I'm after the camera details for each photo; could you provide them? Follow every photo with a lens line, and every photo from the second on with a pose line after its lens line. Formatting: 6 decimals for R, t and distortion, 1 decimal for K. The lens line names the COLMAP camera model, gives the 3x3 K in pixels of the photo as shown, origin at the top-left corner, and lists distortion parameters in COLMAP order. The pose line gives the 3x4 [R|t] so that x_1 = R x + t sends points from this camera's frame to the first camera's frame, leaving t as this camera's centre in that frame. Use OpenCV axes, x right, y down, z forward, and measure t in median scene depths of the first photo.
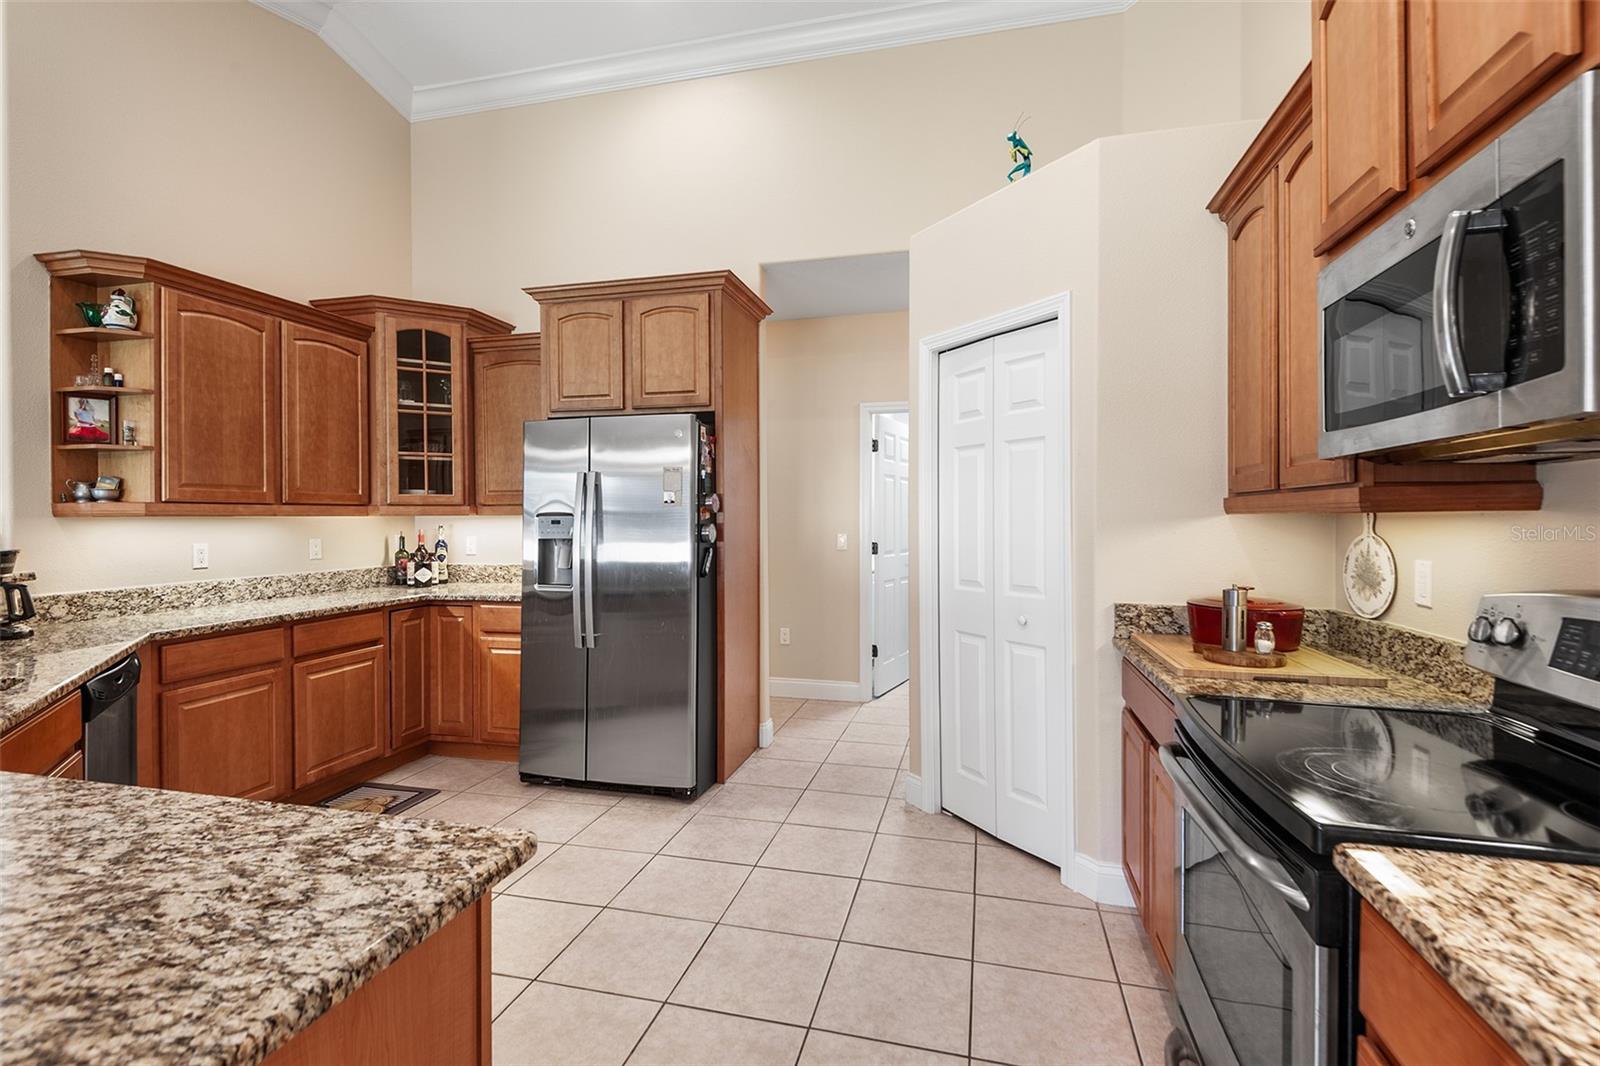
lens RADIAL K [[740.9, 0, 796.2], [0, 740.9, 528.4], [0, 0, 1]] dist [0.016655, -0.003401]
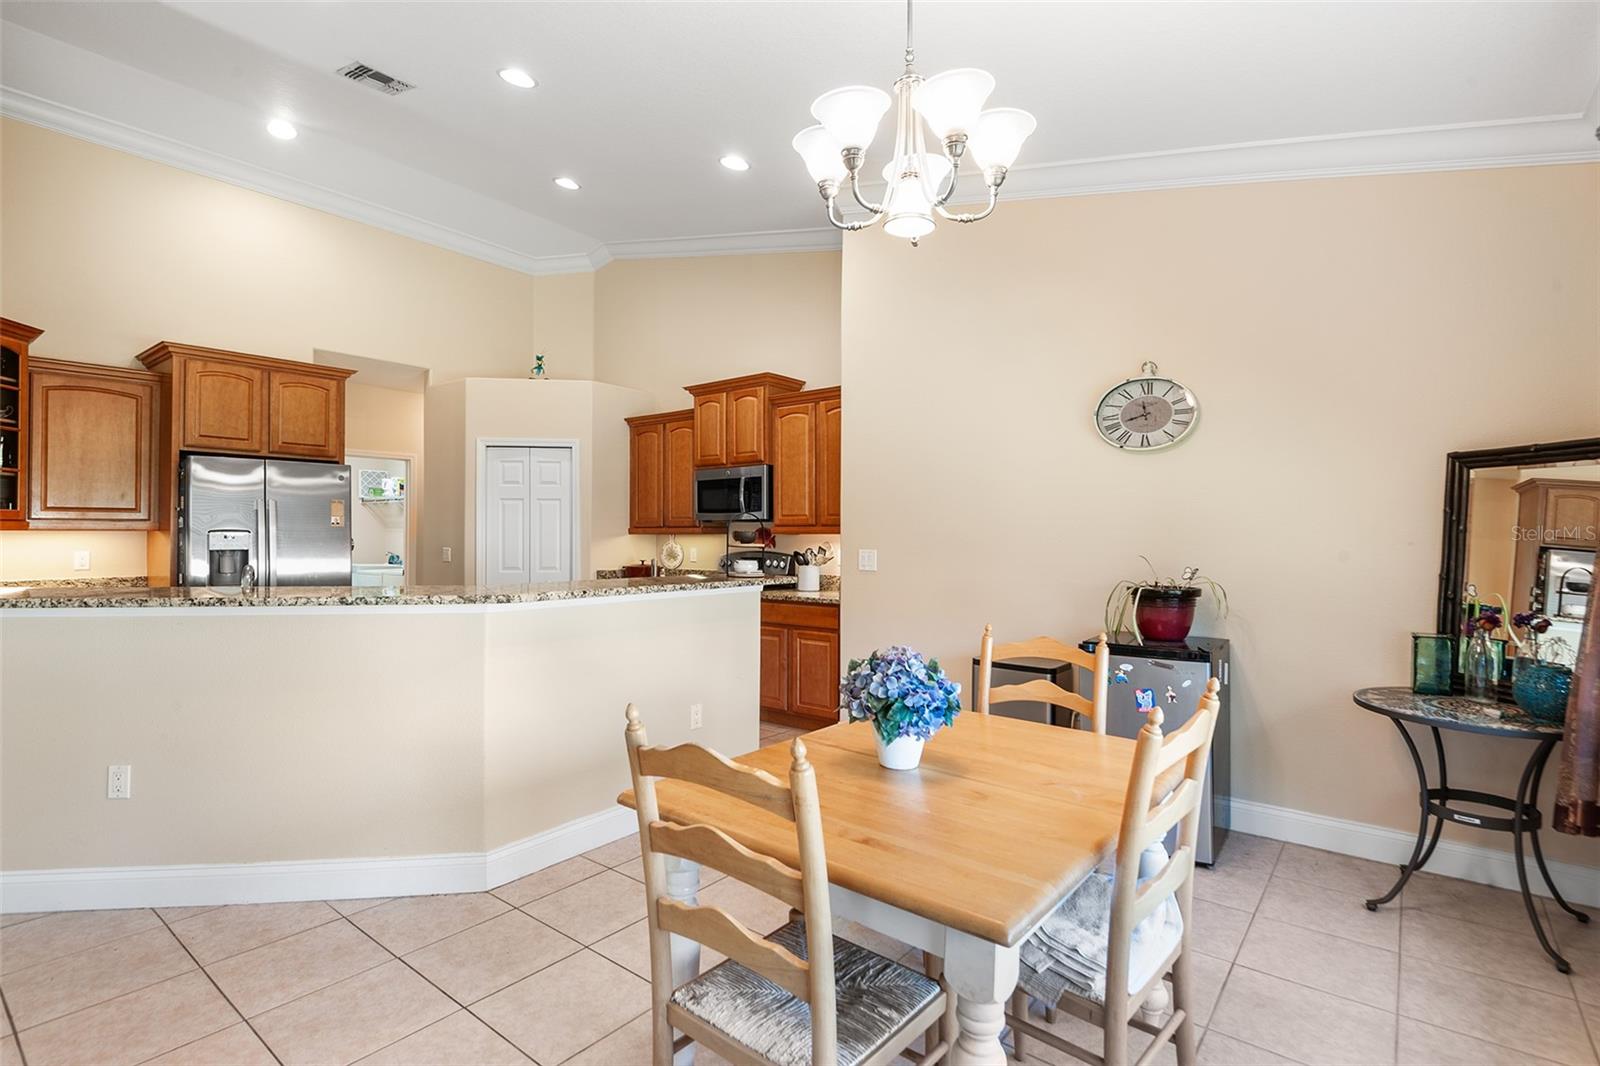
lens RADIAL K [[773.0, 0, 807.2], [0, 773.0, 531.2], [0, 0, 1]] dist [-0.004742, -0.005876]
pose [[0.377425, 0.007355, 0.926011, -1.561845], [0.011161, 0.999860, -0.012491, 0.010269], [-0.925973, 0.015050, 0.377290, -0.565106]]
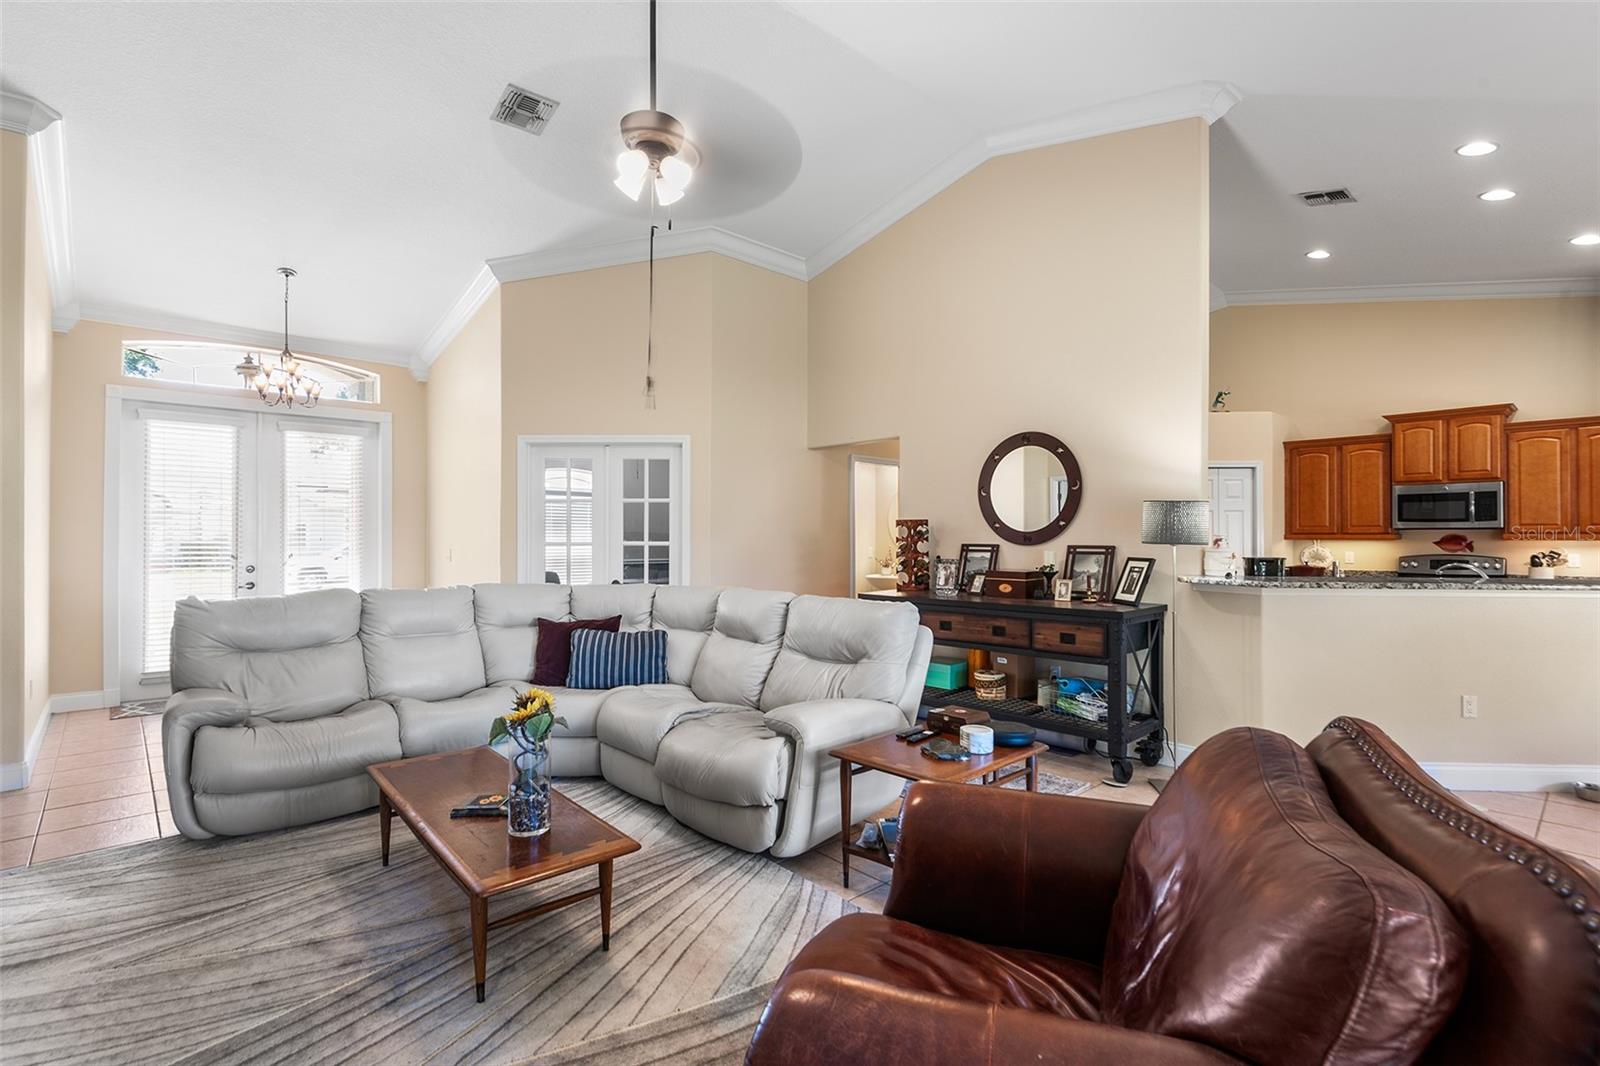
lens RADIAL K [[740.9, 0, 808.9], [0, 740.9, 531.5], [0, 0, 1]] dist [0.016655, -0.003401]
pose [[0.536476, 0.010619, 0.843849, -2.873755], [0.007504, 0.999821, -0.017352, -0.011240], [-0.843882, 0.015641, 0.536301, 0.907209]]
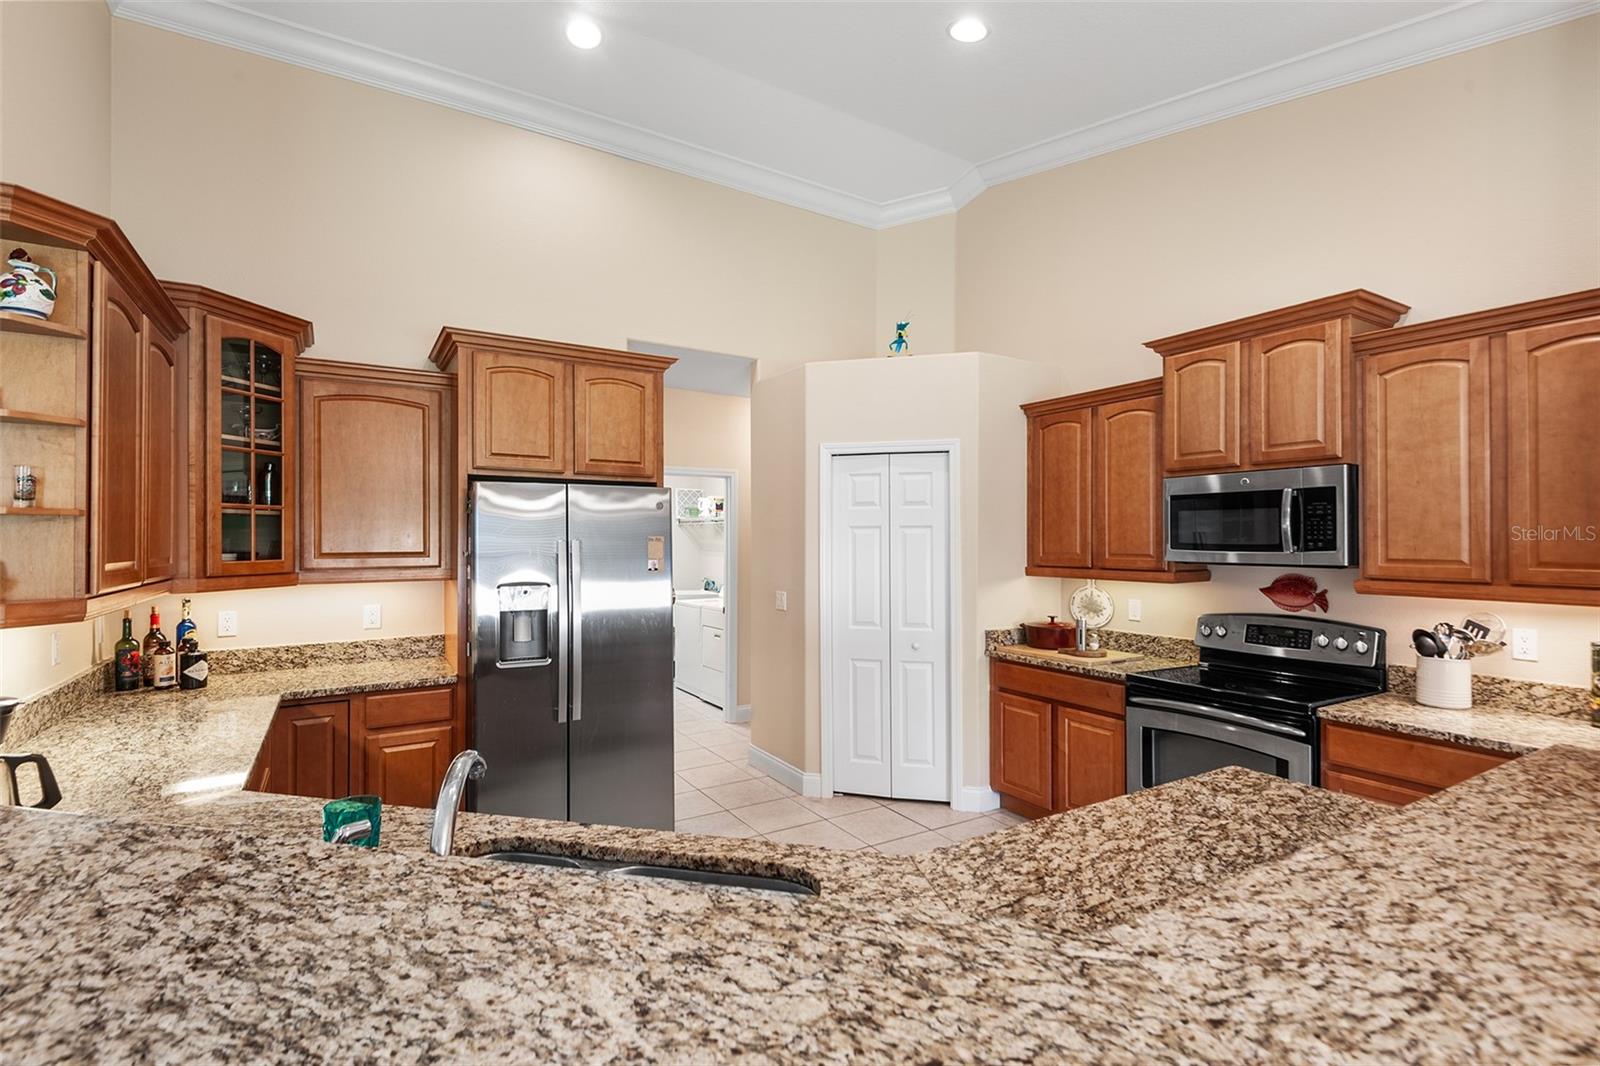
lens RADIAL K [[740.9, 0, 777.0], [0, 740.9, 539.1], [0, 0, 1]] dist [0.016655, -0.003401]
pose [[0.697986, 0.002269, 0.716108, -1.022466], [0.008583, 0.999897, -0.011534, -0.082756], [-0.716060, 0.014197, 0.697895, 0.158720]]
